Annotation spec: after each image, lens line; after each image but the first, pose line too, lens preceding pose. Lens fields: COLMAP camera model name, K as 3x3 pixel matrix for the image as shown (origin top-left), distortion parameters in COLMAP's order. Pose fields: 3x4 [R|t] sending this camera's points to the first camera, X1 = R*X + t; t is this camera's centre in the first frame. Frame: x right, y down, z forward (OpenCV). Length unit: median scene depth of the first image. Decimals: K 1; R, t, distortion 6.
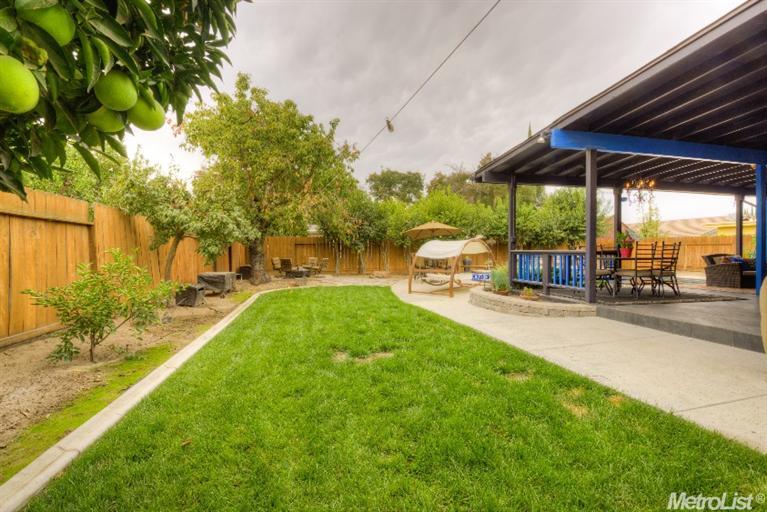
lens RADIAL K [[333.7, 0, 382.2], [0, 333.7, 255.8], [0, 0, 1]] dist [-0.017301, -0.002807]
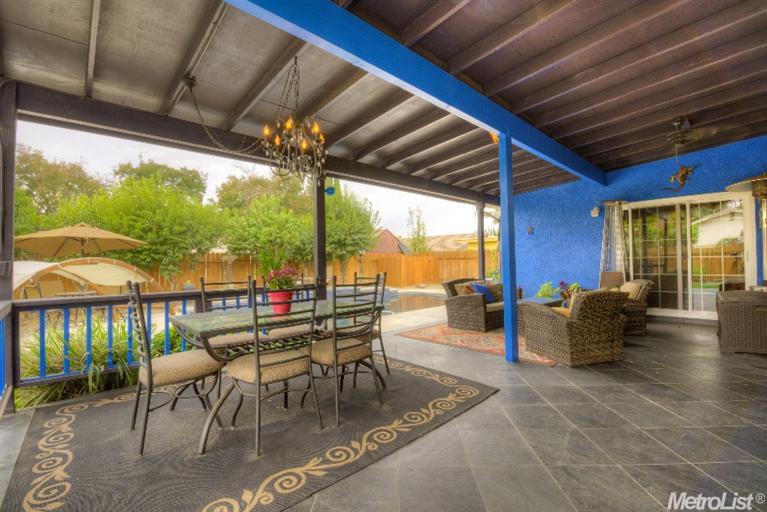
lens RADIAL K [[333.7, 0, 387.4], [0, 333.7, 254.9], [0, 0, 1]] dist [-0.017301, -0.002807]
pose [[0.850692, -0.002627, 0.525657, 0.262237], [0.022609, 0.999245, -0.031595, -0.021045], [-0.525178, 0.038762, 0.850109, 0.237222]]
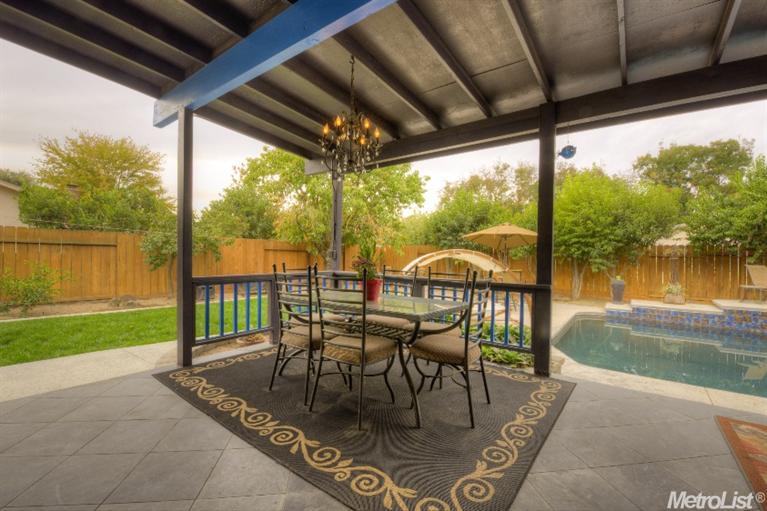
lens RADIAL K [[333.7, 0, 387.6], [0, 333.7, 259.4], [0, 0, 1]] dist [-0.017301, -0.002807]
pose [[0.657929, 0.022136, -0.752754, 0.480090], [-0.026447, 0.999630, 0.006280, -0.022707], [0.752615, 0.015776, 0.658272, 0.309077]]
